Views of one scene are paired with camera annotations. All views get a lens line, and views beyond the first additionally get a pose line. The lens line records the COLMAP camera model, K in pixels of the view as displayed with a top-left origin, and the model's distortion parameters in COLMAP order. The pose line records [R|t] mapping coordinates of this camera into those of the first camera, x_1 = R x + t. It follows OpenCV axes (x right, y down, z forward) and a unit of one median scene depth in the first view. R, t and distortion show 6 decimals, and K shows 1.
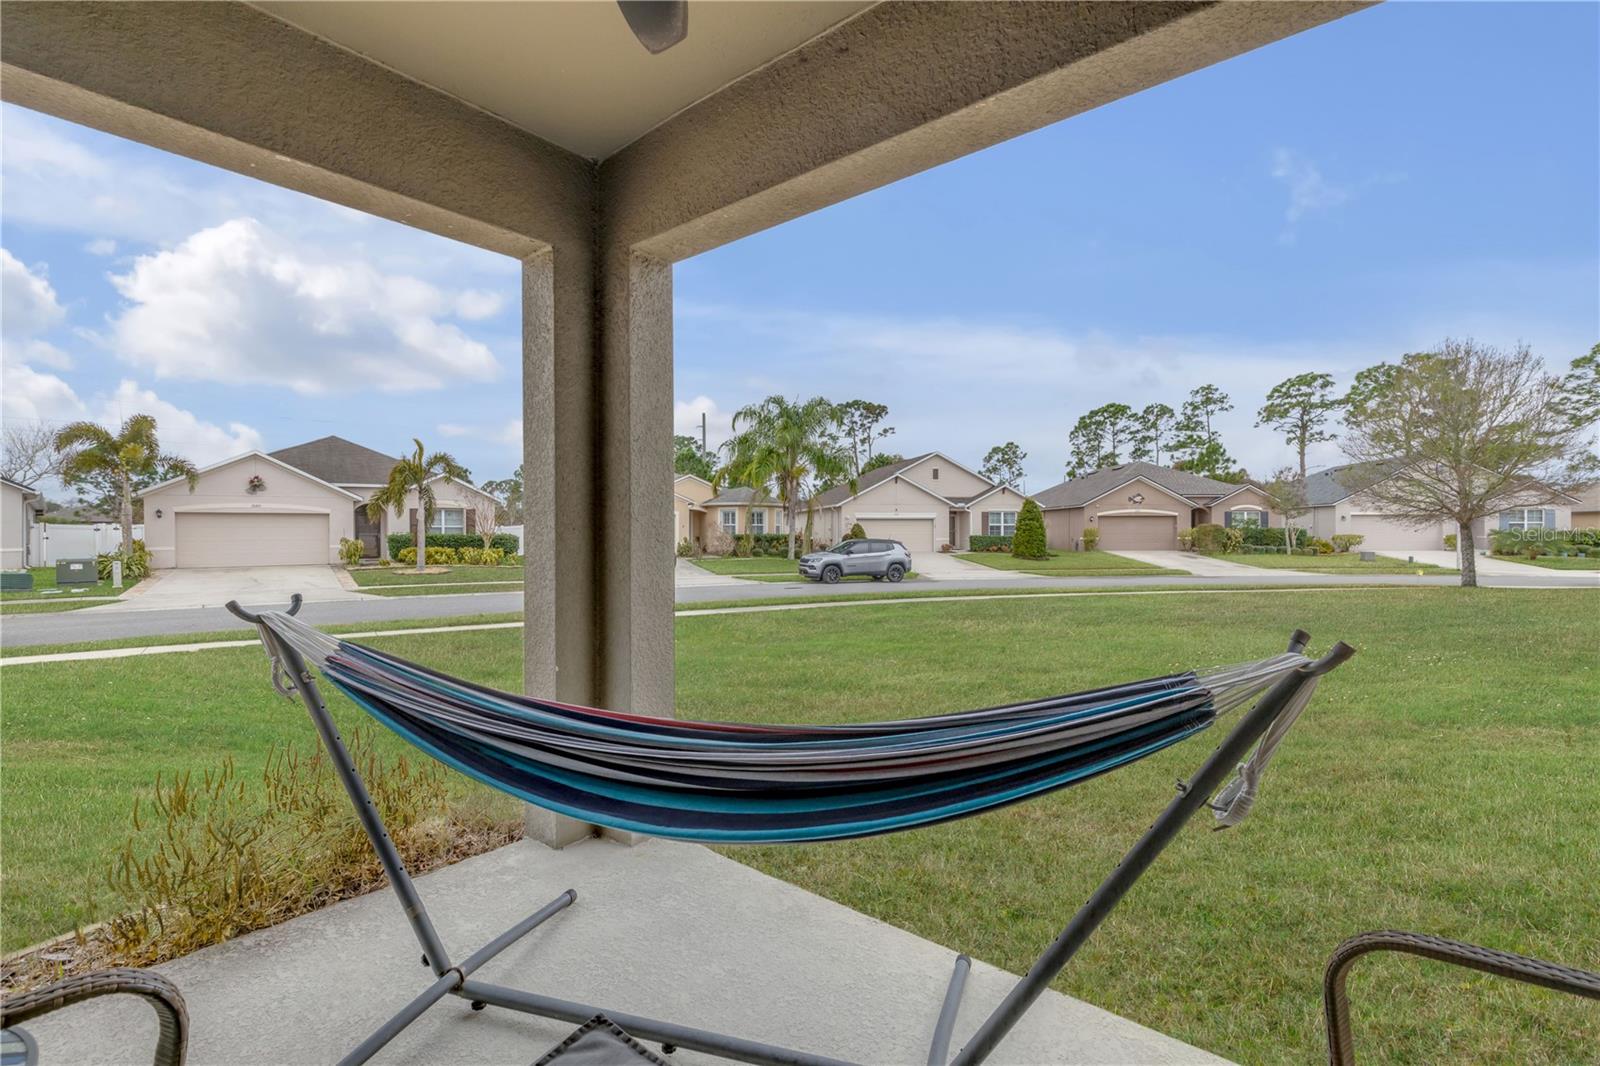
lens RADIAL K [[719.7, 0, 800.0], [0, 719.7, 533.0], [0, 0, 1]] dist [0.002780, -0.001496]
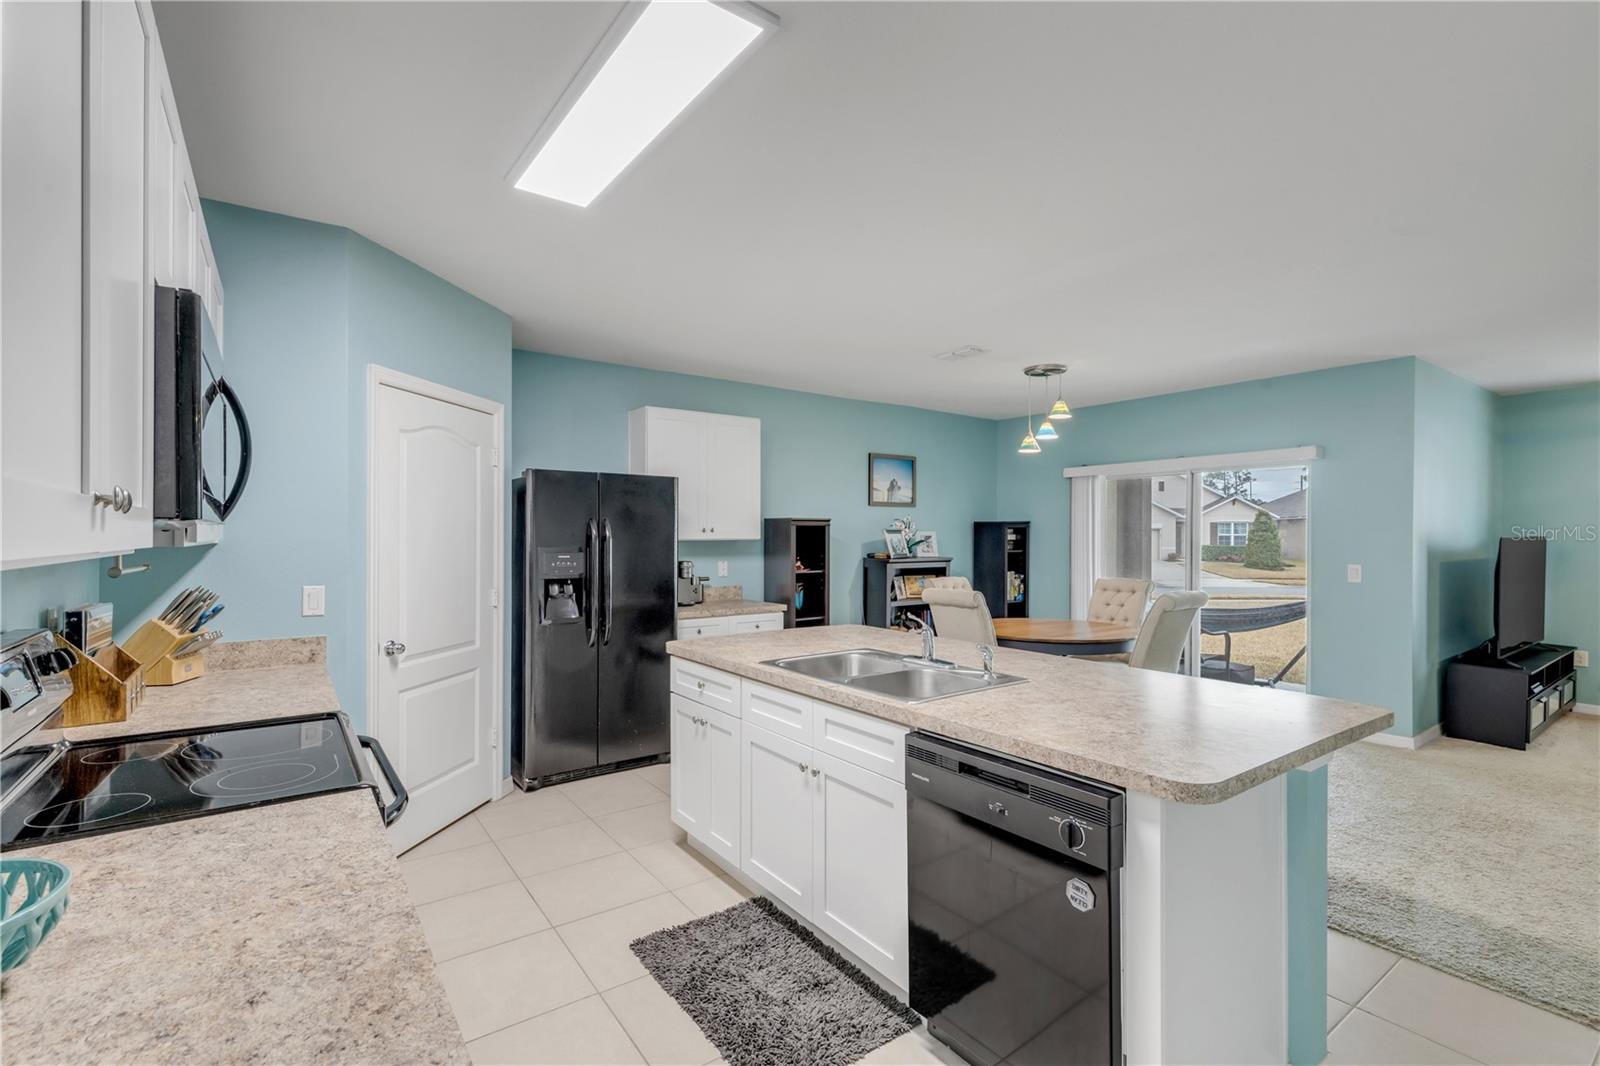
lens RADIAL K [[719.7, 0, 800.0], [0, 719.7, 533.0], [0, 0, 1]] dist [0.002780, -0.001496]
pose [[0.967652, 0.004172, -0.252253, -0.056432], [-0.005397, 0.999977, -0.004167, -0.006507], [0.252229, 0.005393, 0.967652, -0.149853]]
